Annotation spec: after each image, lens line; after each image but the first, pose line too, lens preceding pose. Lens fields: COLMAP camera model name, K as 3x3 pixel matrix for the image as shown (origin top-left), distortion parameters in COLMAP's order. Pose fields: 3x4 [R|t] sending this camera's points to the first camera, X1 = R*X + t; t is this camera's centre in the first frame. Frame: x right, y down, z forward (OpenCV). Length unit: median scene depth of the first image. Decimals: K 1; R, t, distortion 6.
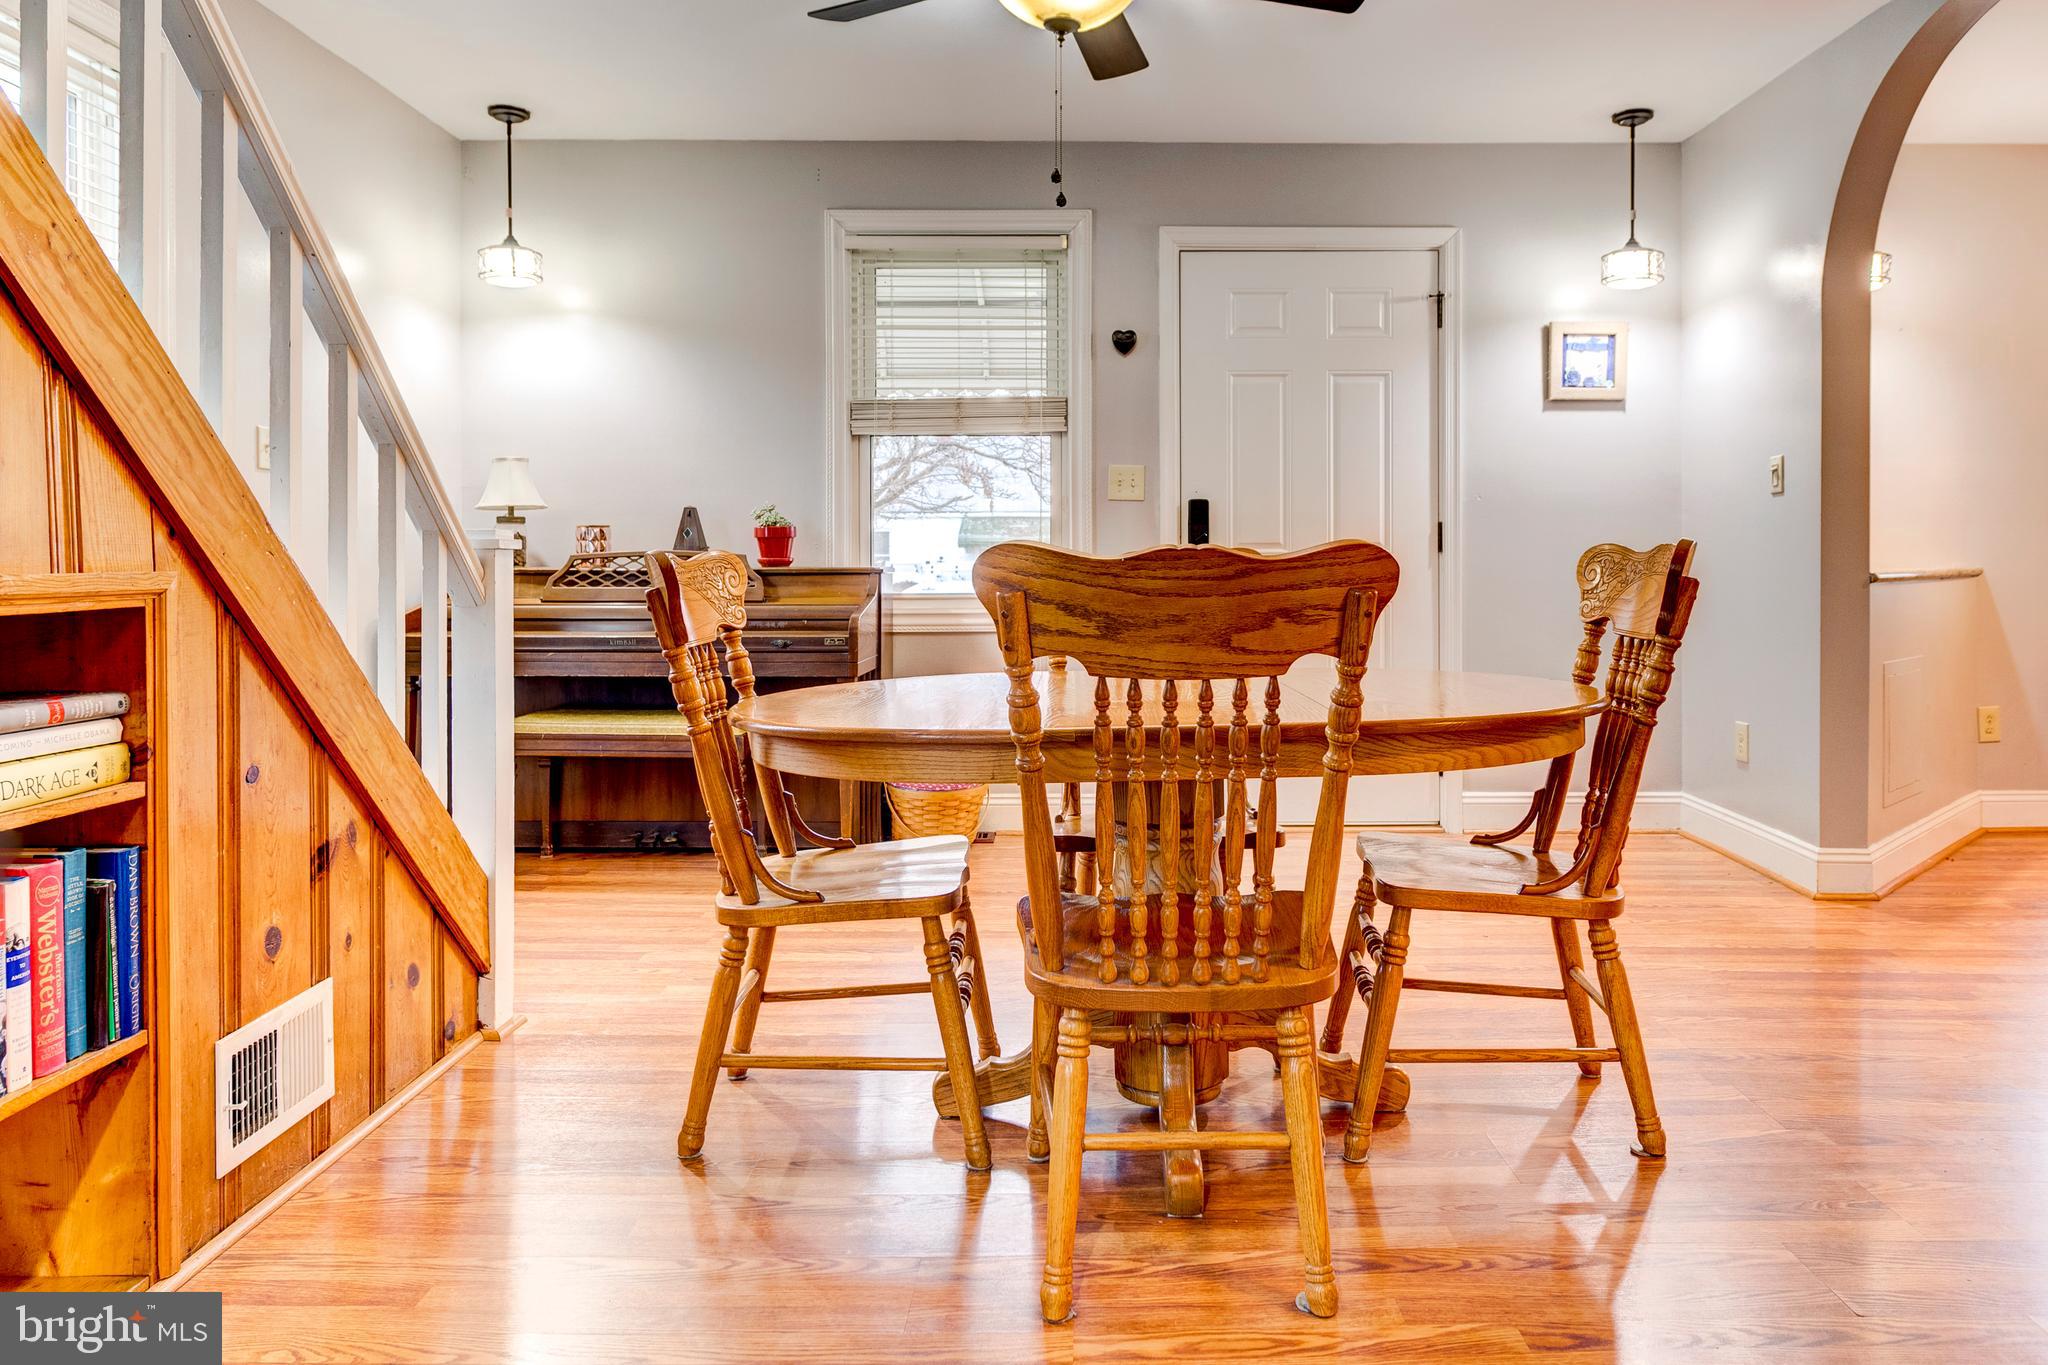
lens RADIAL K [[1361.2, 0, 1105.6], [0, 1361.2, 564.1], [0, 0, 1]] dist [0.000948, -0.004989]
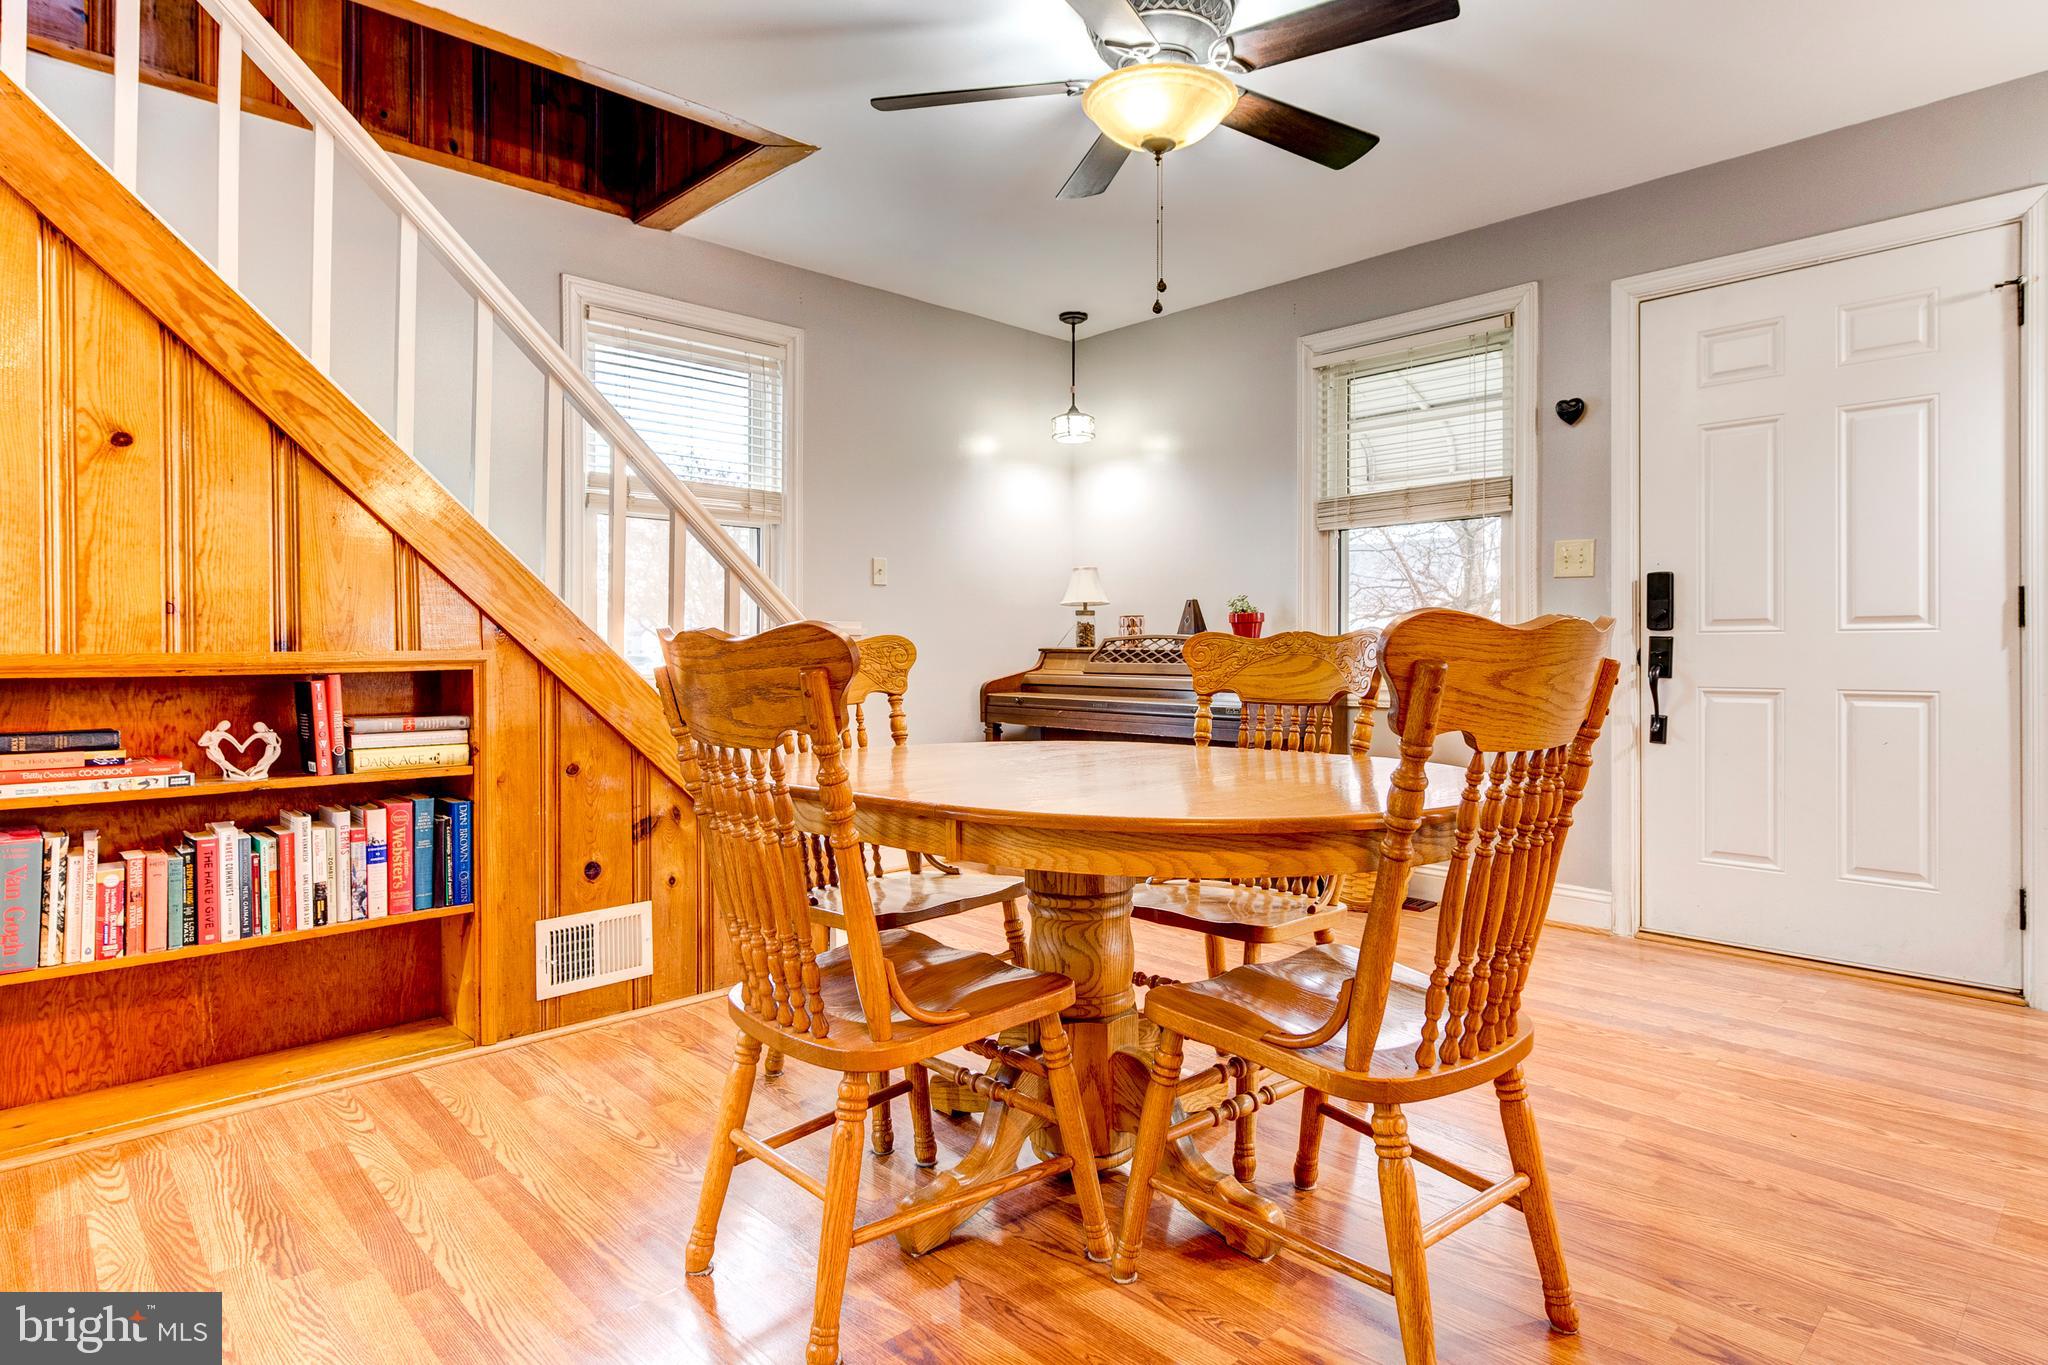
lens RADIAL K [[1091.0, 0, 1020.0], [0, 1091.0, 647.7], [0, 0, 1]] dist [-0.000065, -0.000952]
pose [[0.684195, 0.000127, -0.729299, 0.330319], [0.001796, 0.999997, 0.001860, 0.000464], [0.729297, -0.002582, 0.684192, 0.208772]]
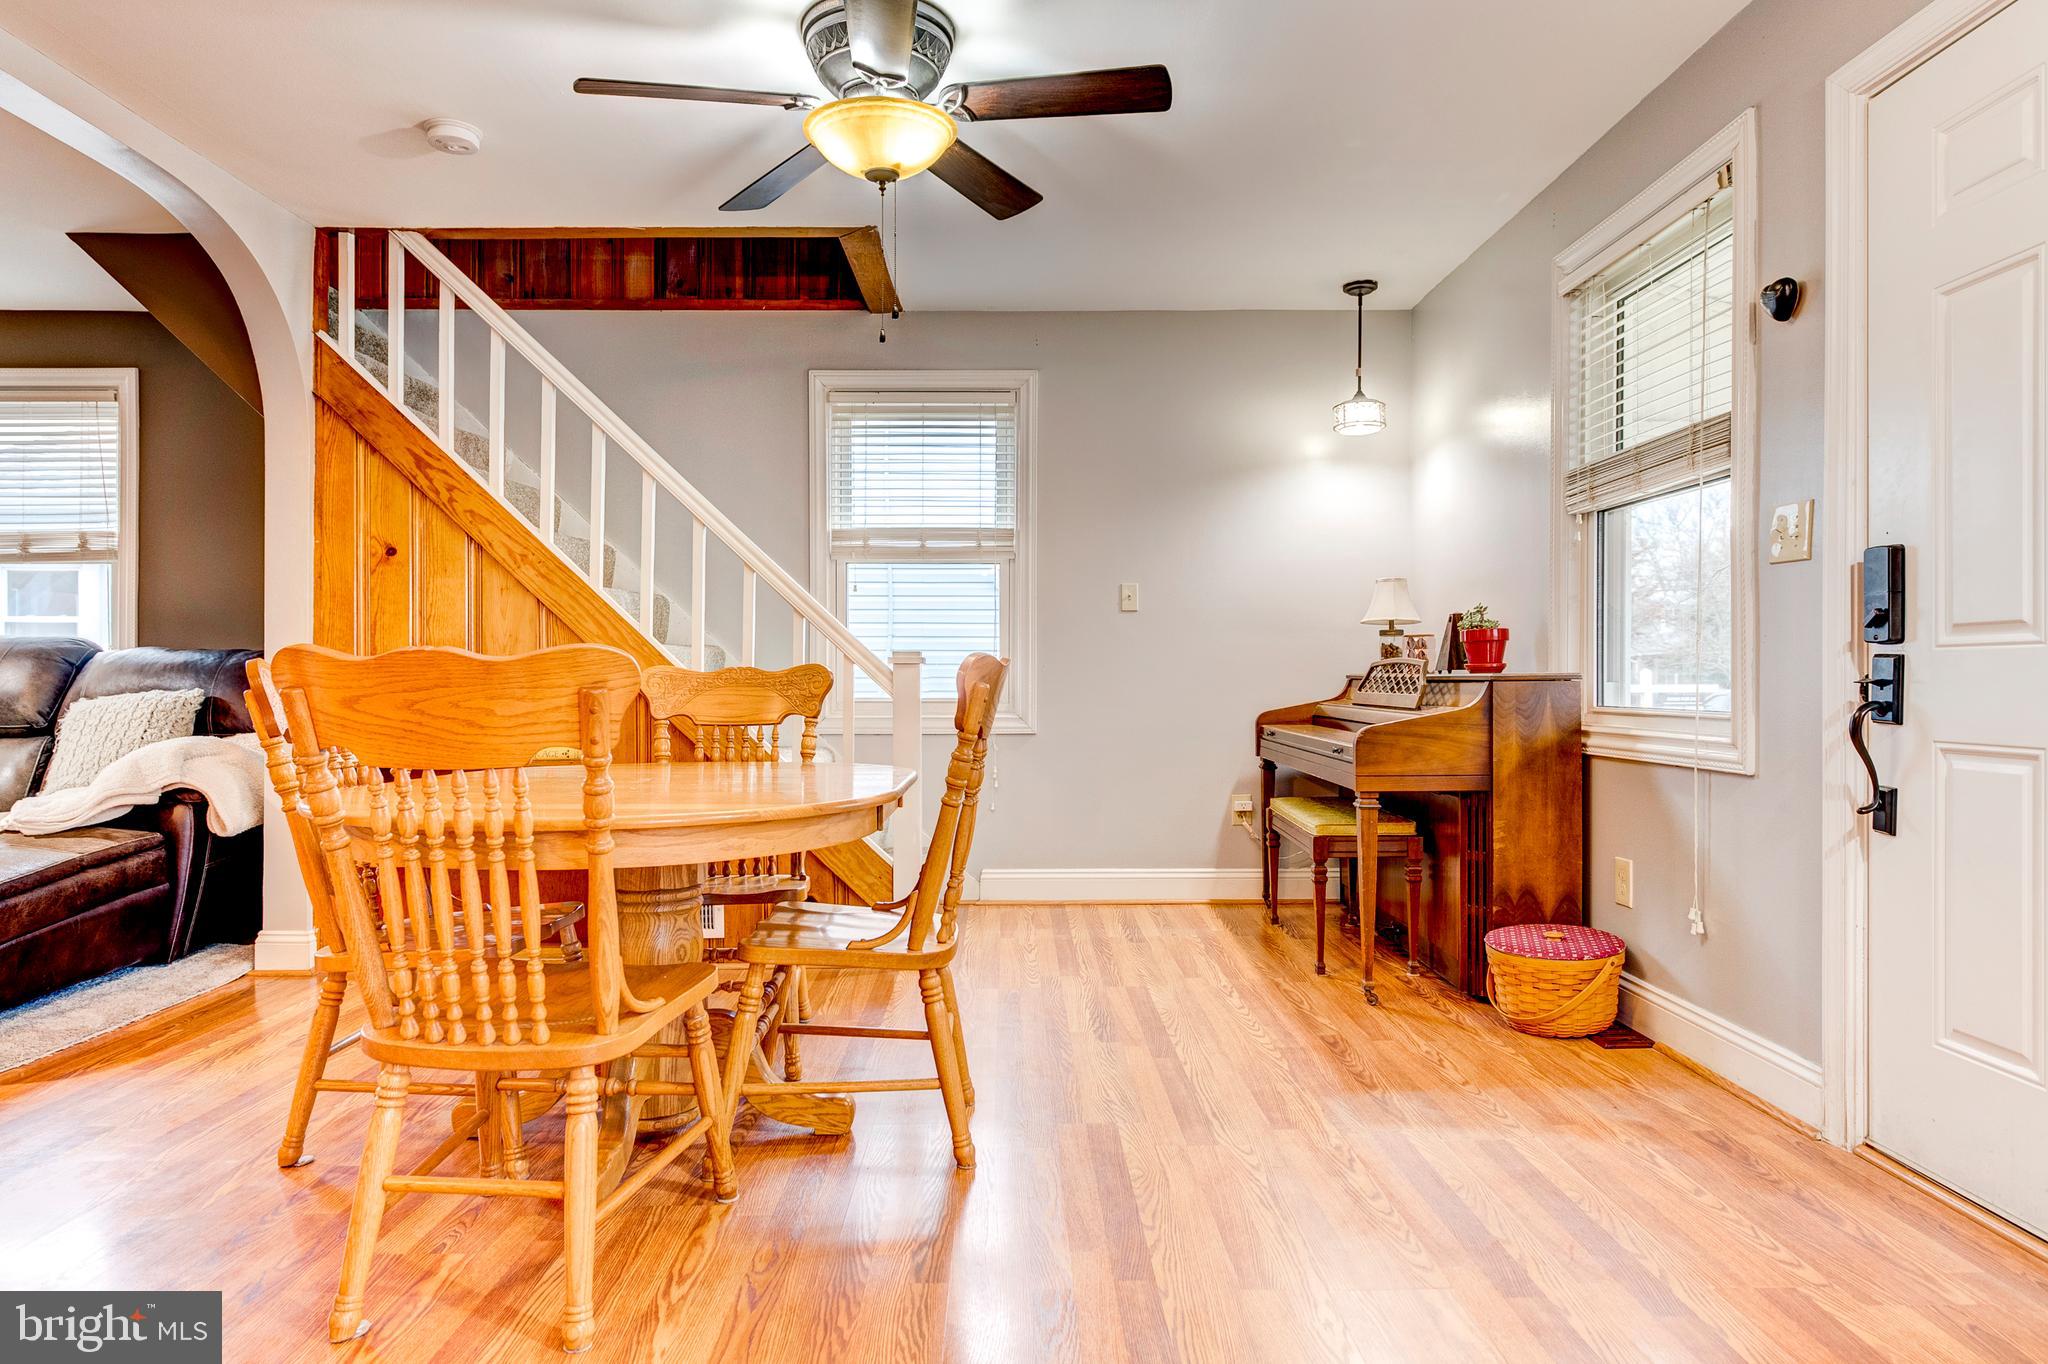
lens RADIAL K [[1166.4, 0, 1021.6], [0, 1166.4, 673.4], [0, 0, 1]] dist [-0.000244, -0.000365]
pose [[0.002158, -0.000685, -0.999997, 0.570067], [0.004407, 0.999990, -0.000675, 0.001526], [0.999988, -0.004406, 0.002161, 0.708478]]
